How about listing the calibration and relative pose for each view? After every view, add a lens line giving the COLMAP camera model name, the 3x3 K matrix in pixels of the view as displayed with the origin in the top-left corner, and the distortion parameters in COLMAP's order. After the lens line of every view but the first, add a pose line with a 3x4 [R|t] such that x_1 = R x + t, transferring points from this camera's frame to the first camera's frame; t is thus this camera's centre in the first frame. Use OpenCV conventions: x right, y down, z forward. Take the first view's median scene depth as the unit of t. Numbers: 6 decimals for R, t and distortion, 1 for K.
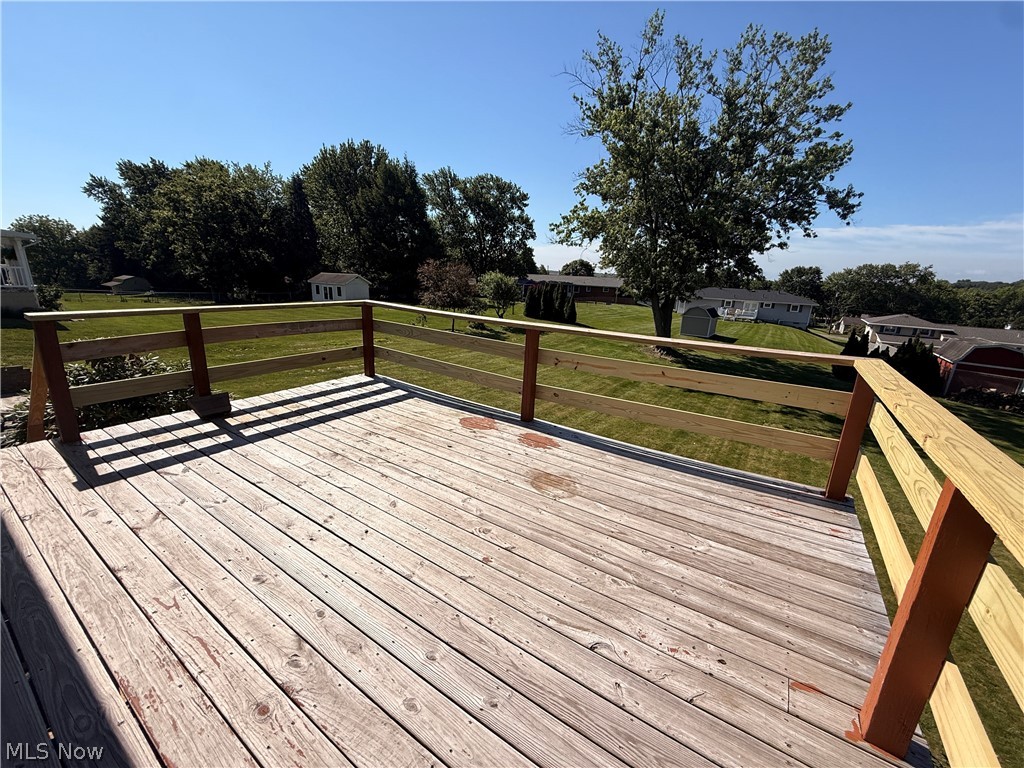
lens RADIAL K [[409.6, 0, 512.0], [0, 409.6, 384.0], [0, 0, 1]] dist [0.000376, -0.000138]
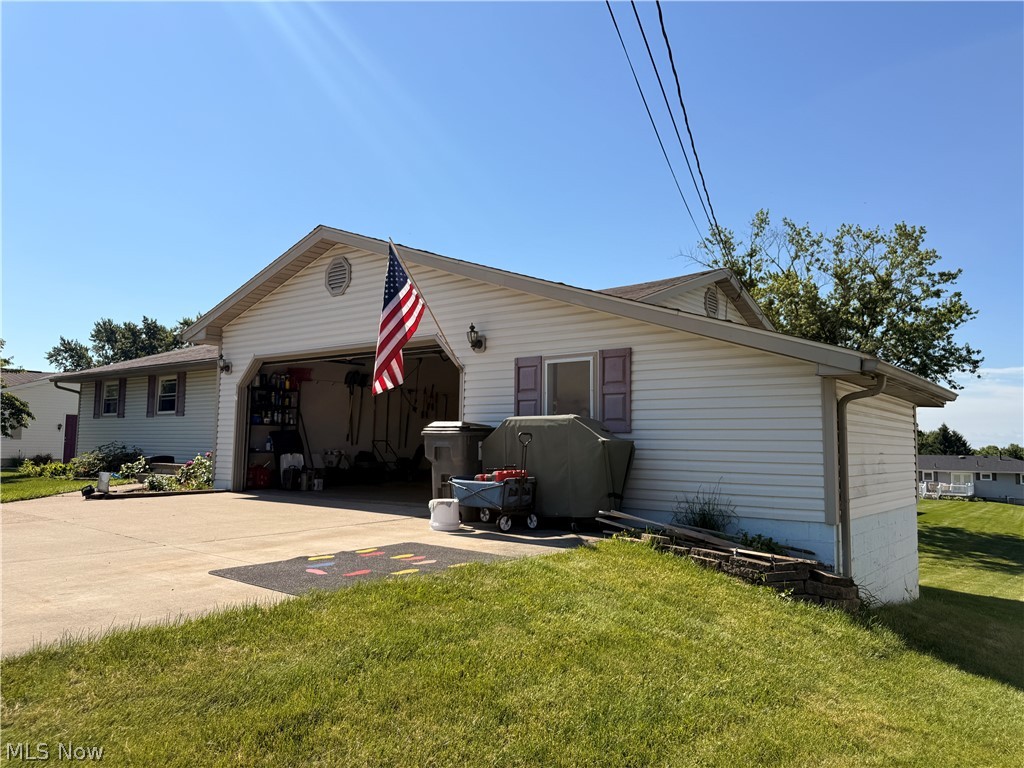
lens RADIAL K [[719.8, 0, 515.2], [0, 719.8, 387.7], [0, 0, 1]] dist [0.076644, -0.107222]
pose [[0.996718, -0.034142, -0.073403, -0.190910], [0.006930, 0.939374, -0.342824, 0.239034], [0.080658, 0.341190, 0.936527, -0.752524]]
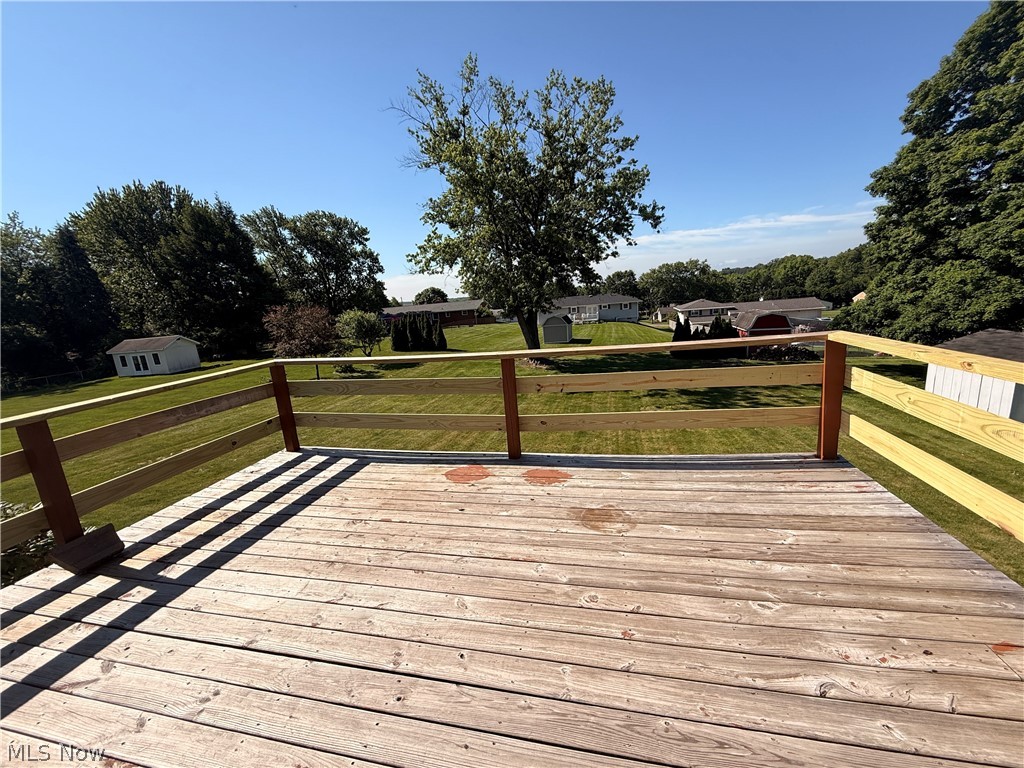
lens RADIAL K [[409.6, 0, 512.0], [0, 409.6, 384.0], [0, 0, 1]] dist [0.000376, -0.000138]
pose [[0.932052, -0.189979, 0.308523, -0.037751], [0.208677, 0.977570, -0.028460, -0.007897], [-0.296196, 0.090908, 0.950791, 0.020077]]
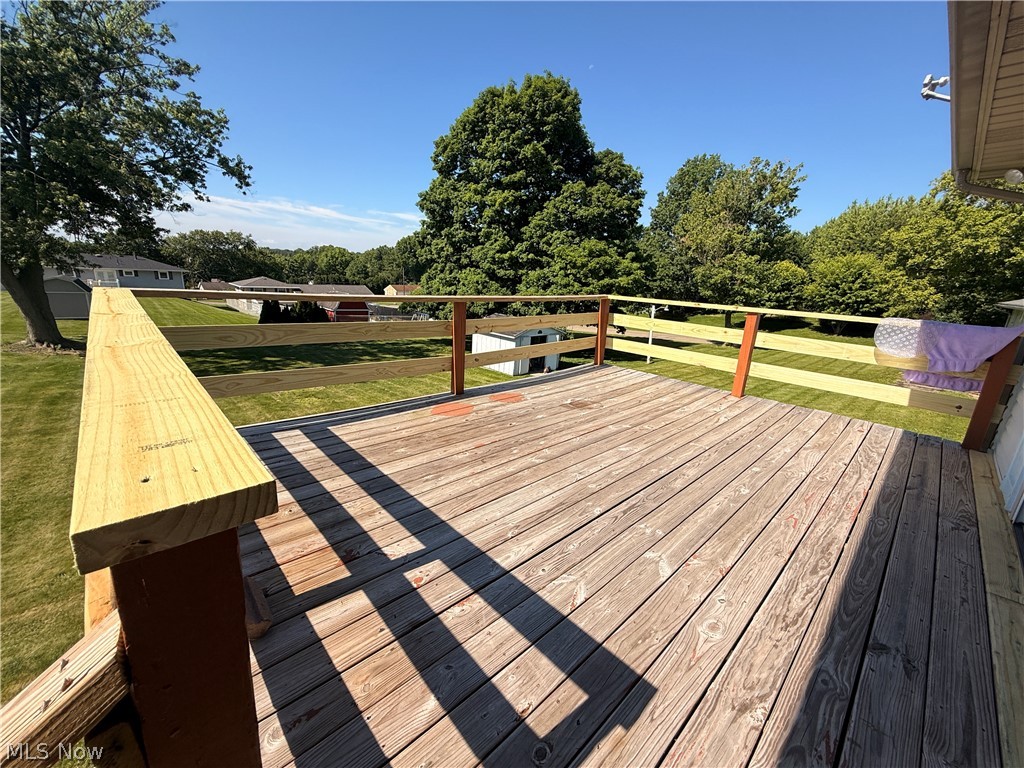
lens RADIAL K [[407.8, 0, 512.0], [0, 407.8, 384.0], [0, 0, 1]] dist [-0.000279, -0.000065]
pose [[0.231427, -0.286680, 0.929654, -0.148345], [0.210138, 0.947768, 0.239955, -0.025358], [-0.949886, 0.139824, 0.279581, 0.099905]]
